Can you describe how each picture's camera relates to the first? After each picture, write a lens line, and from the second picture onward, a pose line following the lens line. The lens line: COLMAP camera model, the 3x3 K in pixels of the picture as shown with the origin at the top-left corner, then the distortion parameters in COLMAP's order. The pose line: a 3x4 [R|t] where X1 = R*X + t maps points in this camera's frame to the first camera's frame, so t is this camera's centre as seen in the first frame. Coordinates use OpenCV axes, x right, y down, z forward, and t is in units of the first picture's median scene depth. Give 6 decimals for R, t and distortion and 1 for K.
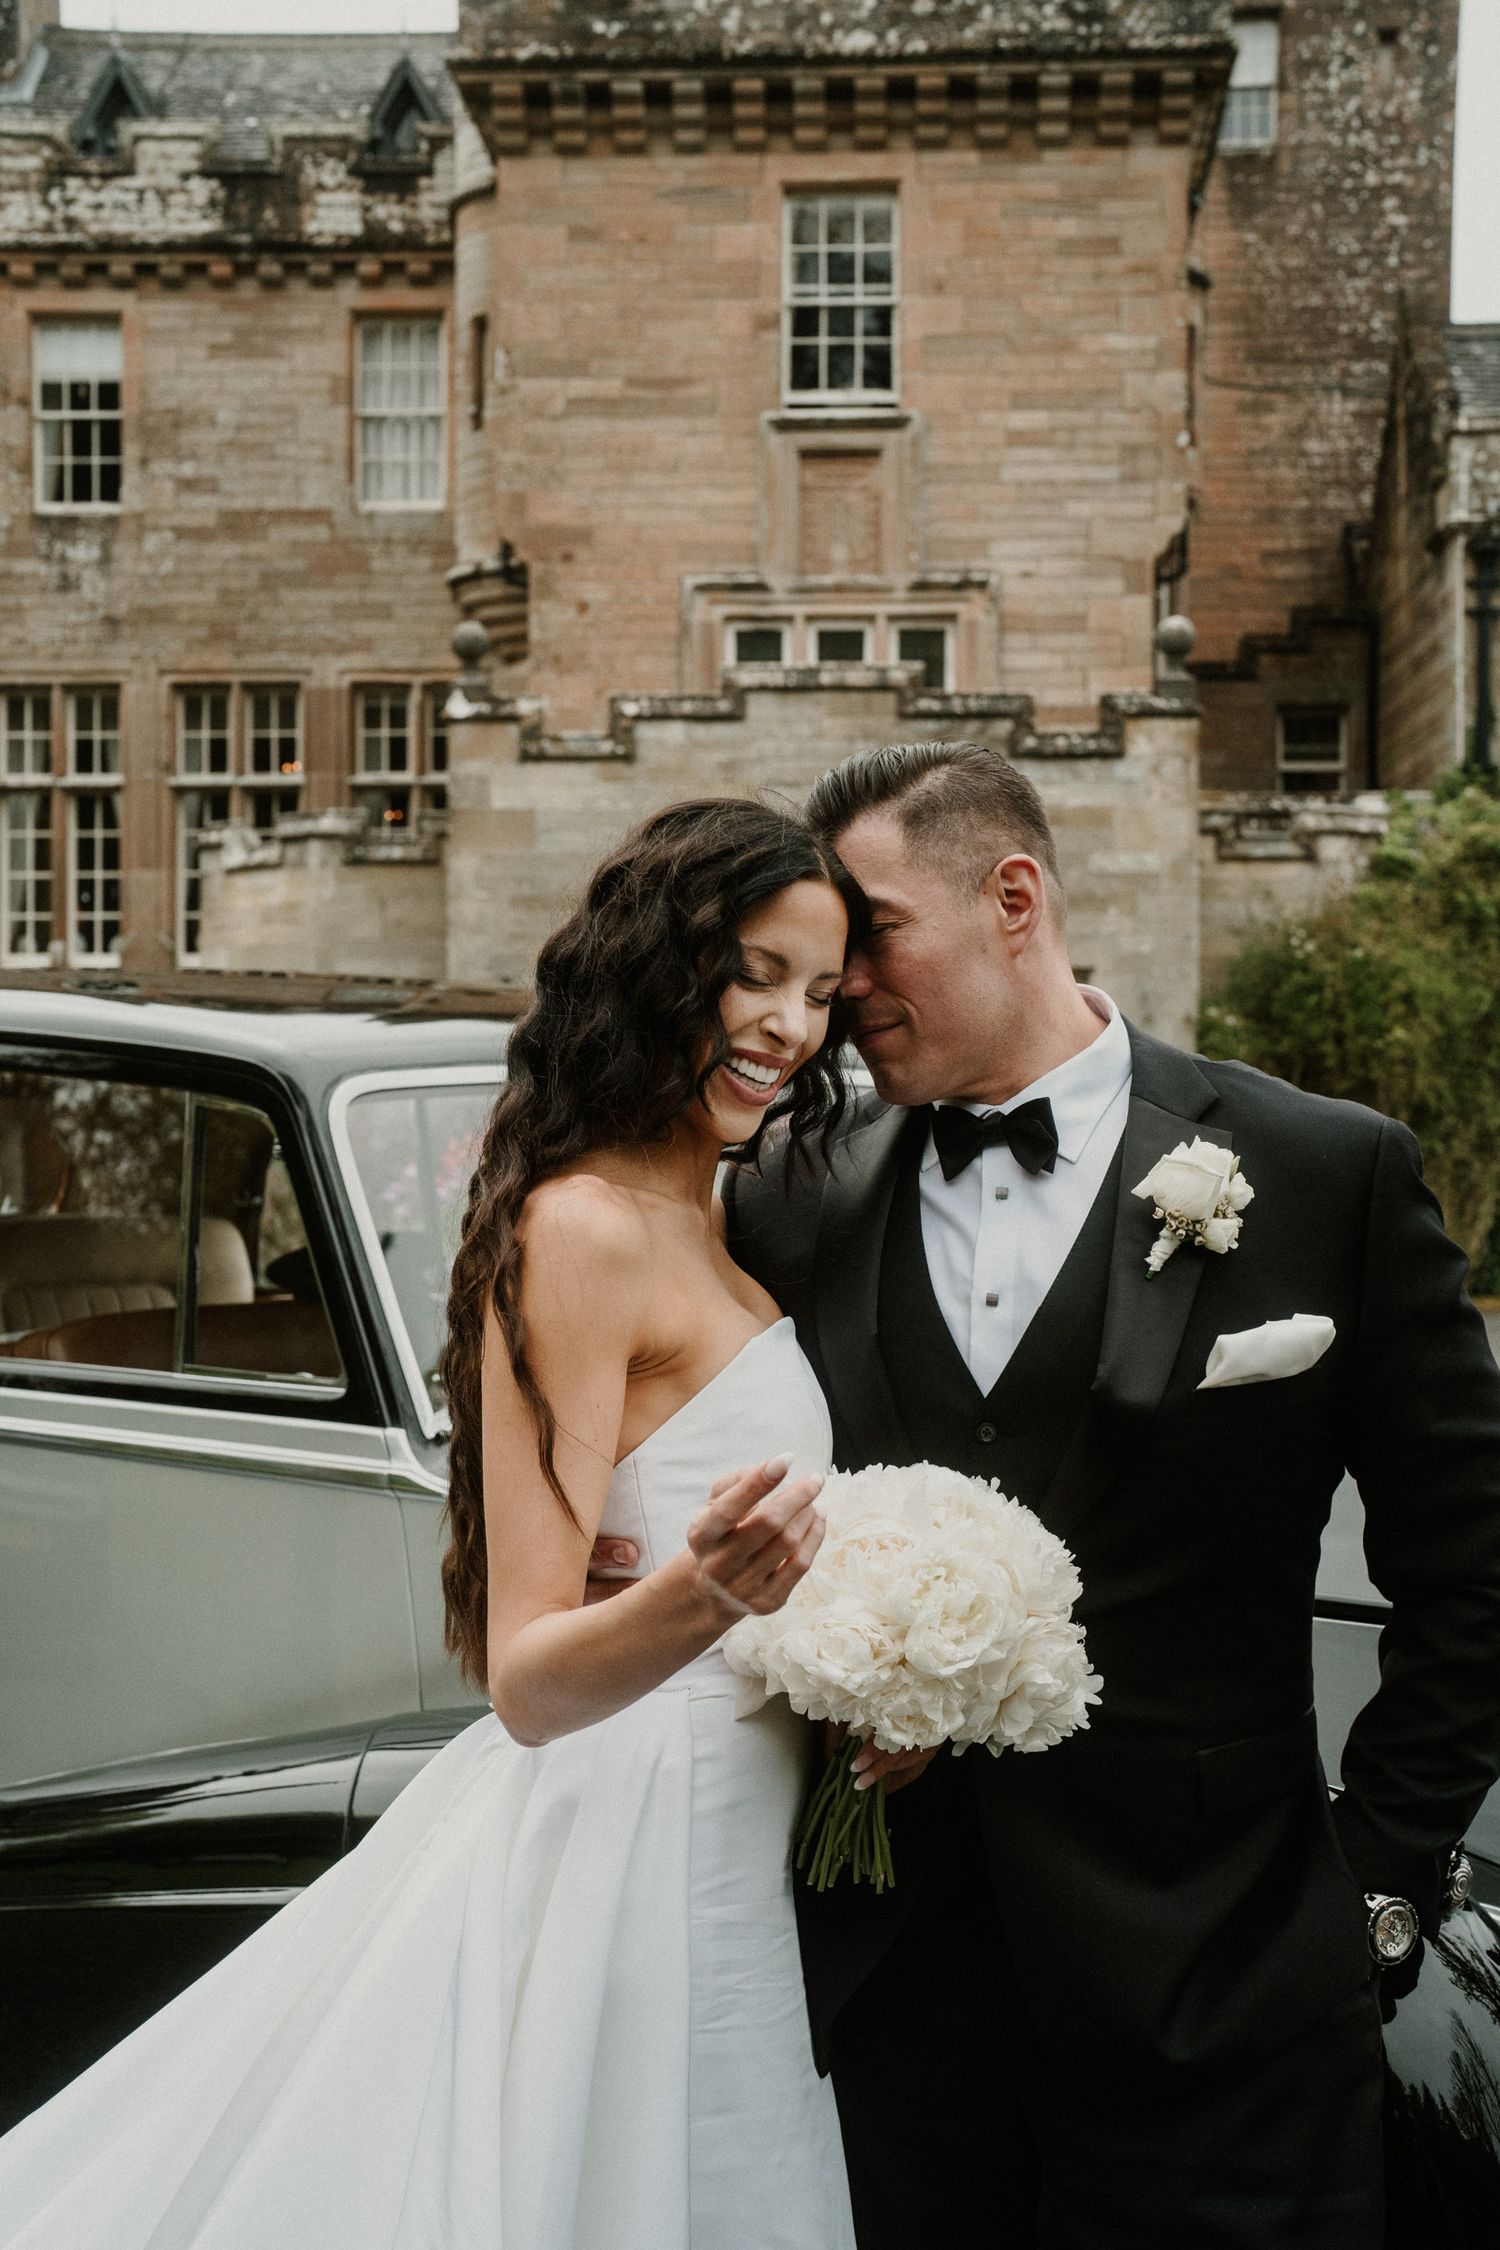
lens RADIAL K [[3428.4, 0, 690.3], [0, 3428.4, 1148.2], [0, 0, 1]] dist [-0.036225, 0.000000]
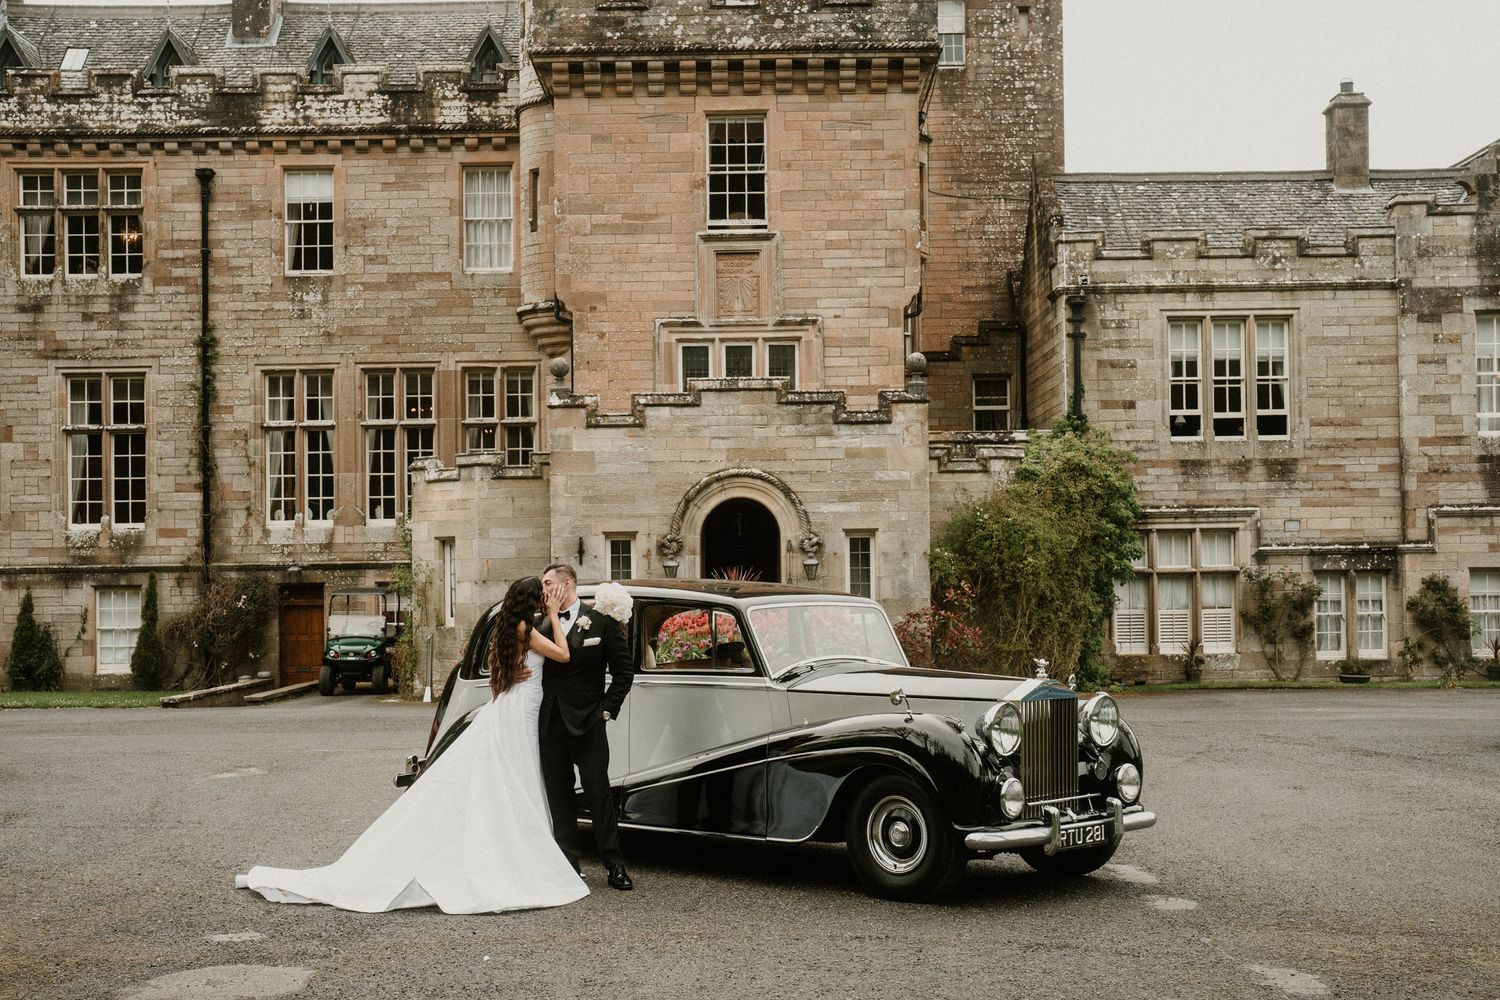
lens RADIAL K [[2518.9, 0, 667.1], [0, 2518.9, 530.5], [0, 0, 1]] dist [-0.163858, 0.000000]
pose [[0.999136, -0.013286, 0.039369, -0.045673], [0.014734, 0.999217, -0.036726, 0.000034], [-0.038850, 0.037274, 0.998550, -0.333227]]
